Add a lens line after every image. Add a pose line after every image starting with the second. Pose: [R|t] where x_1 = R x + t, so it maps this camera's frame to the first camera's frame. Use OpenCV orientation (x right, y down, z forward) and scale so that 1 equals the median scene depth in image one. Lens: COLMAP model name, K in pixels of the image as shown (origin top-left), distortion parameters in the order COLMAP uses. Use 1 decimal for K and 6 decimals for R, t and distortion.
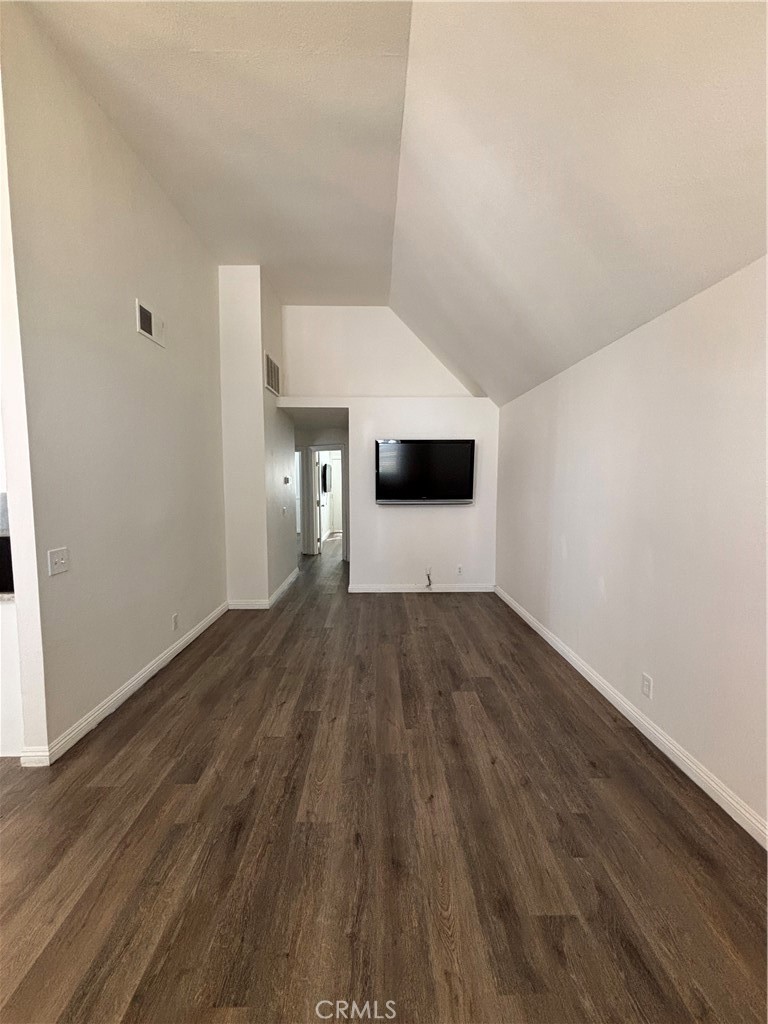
lens RADIAL K [[411.8, 0, 385.1], [0, 411.8, 510.7], [0, 0, 1]] dist [-0.003728, 0.000619]
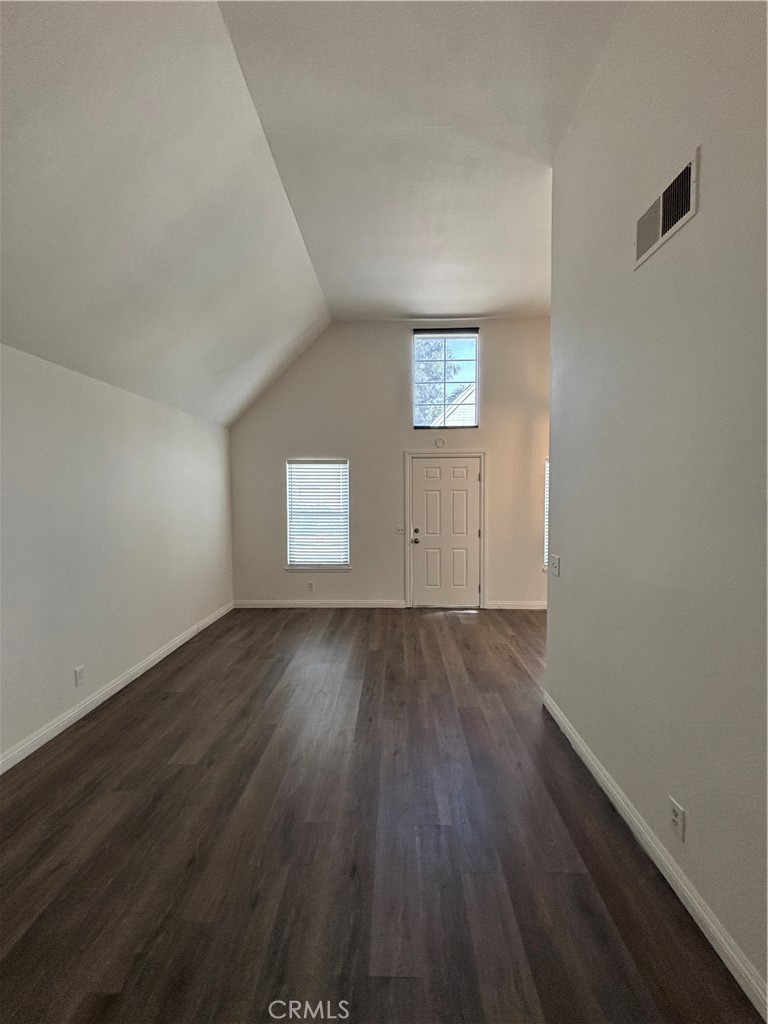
lens RADIAL K [[411.8, 0, 378.6], [0, 411.8, 512.5], [0, 0, 1]] dist [-0.003728, 0.000619]
pose [[-0.998055, 0.002678, 0.062279, -0.303931], [0.010239, 0.992549, 0.121414, -0.180198], [-0.061490, 0.121815, -0.990646, 2.073578]]
